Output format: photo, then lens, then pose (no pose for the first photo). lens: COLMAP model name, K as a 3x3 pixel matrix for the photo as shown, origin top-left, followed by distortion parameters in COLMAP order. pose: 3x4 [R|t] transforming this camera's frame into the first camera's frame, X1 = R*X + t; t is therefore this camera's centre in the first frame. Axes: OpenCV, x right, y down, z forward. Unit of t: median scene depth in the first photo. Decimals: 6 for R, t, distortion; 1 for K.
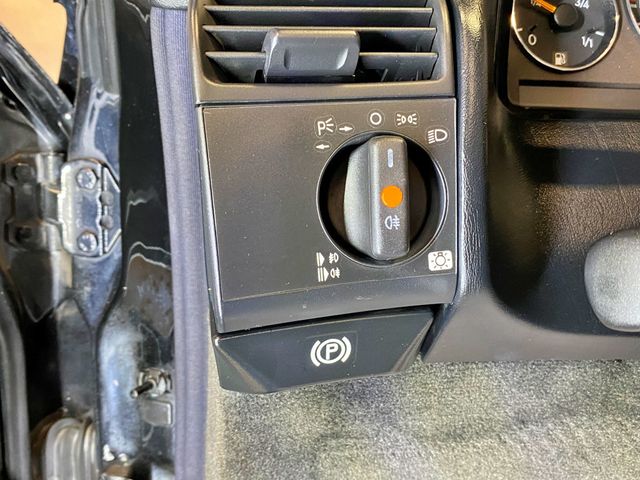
lens RADIAL K [[647.7, 0, 320.0], [0, 647.7, 240.0], [0, 0, 1]] dist [0.122907, -0.357176]
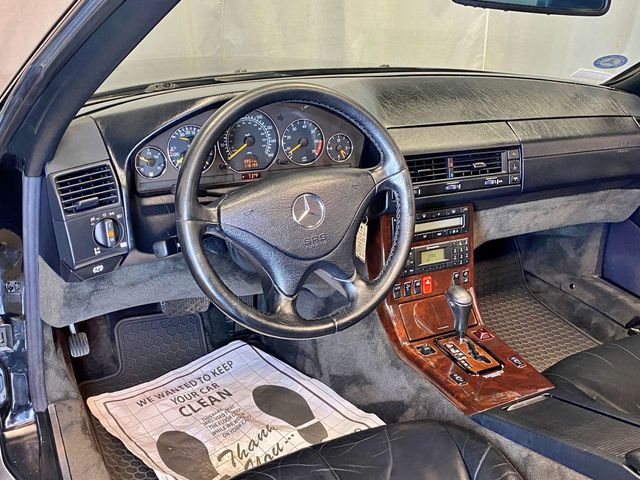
lens RADIAL K [[647.7, 0, 320.0], [0, 647.7, 240.0], [0, 0, 1]] dist [0.122907, -0.357176]
pose [[0.874617, -0.137268, 0.464977, -0.674496], [0.042554, 0.977114, 0.208415, -0.835222], [-0.482944, -0.162497, 0.860442, -3.305274]]
